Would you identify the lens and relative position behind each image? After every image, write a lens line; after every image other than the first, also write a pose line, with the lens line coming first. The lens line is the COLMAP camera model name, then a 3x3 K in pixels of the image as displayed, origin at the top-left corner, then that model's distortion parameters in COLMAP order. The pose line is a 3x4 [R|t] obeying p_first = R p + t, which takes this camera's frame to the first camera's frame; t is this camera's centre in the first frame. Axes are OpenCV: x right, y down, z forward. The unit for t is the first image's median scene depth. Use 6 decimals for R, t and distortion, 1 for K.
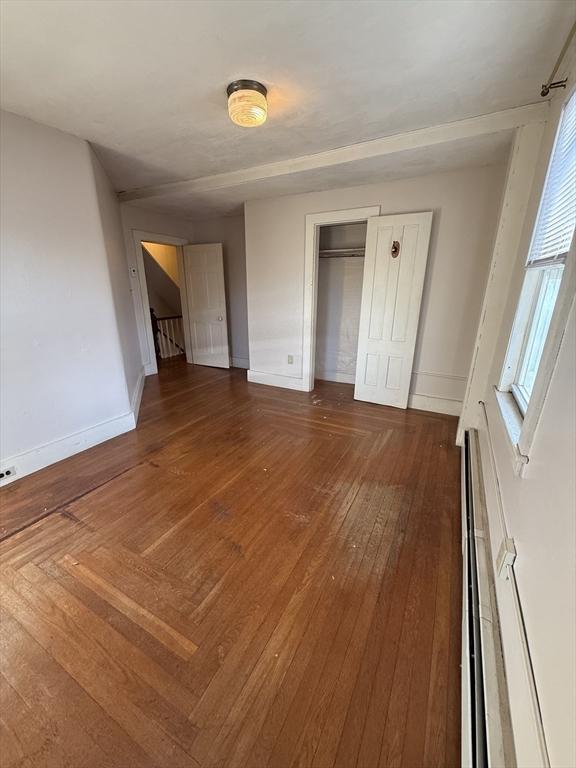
lens RADIAL K [[305.5, 0, 288.4], [0, 305.5, 383.5], [0, 0, 1]] dist [-0.006268, 0.000716]
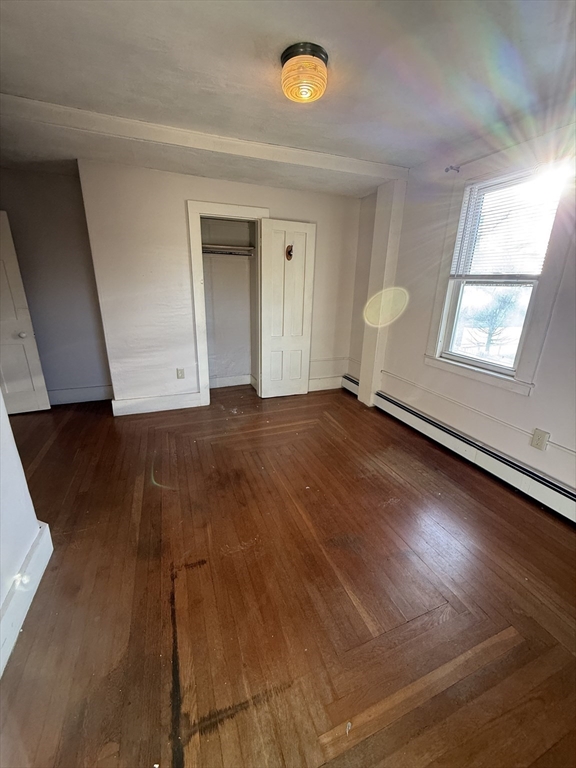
lens RADIAL K [[305.5, 0, 288.5], [0, 305.5, 383.4], [0, 0, 1]] dist [-0.006268, 0.000716]
pose [[0.644049, -0.225747, 0.730917, -0.622959], [0.217704, 0.970046, 0.107772, -0.116163], [-0.733353, 0.089713, 0.673903, 0.343797]]
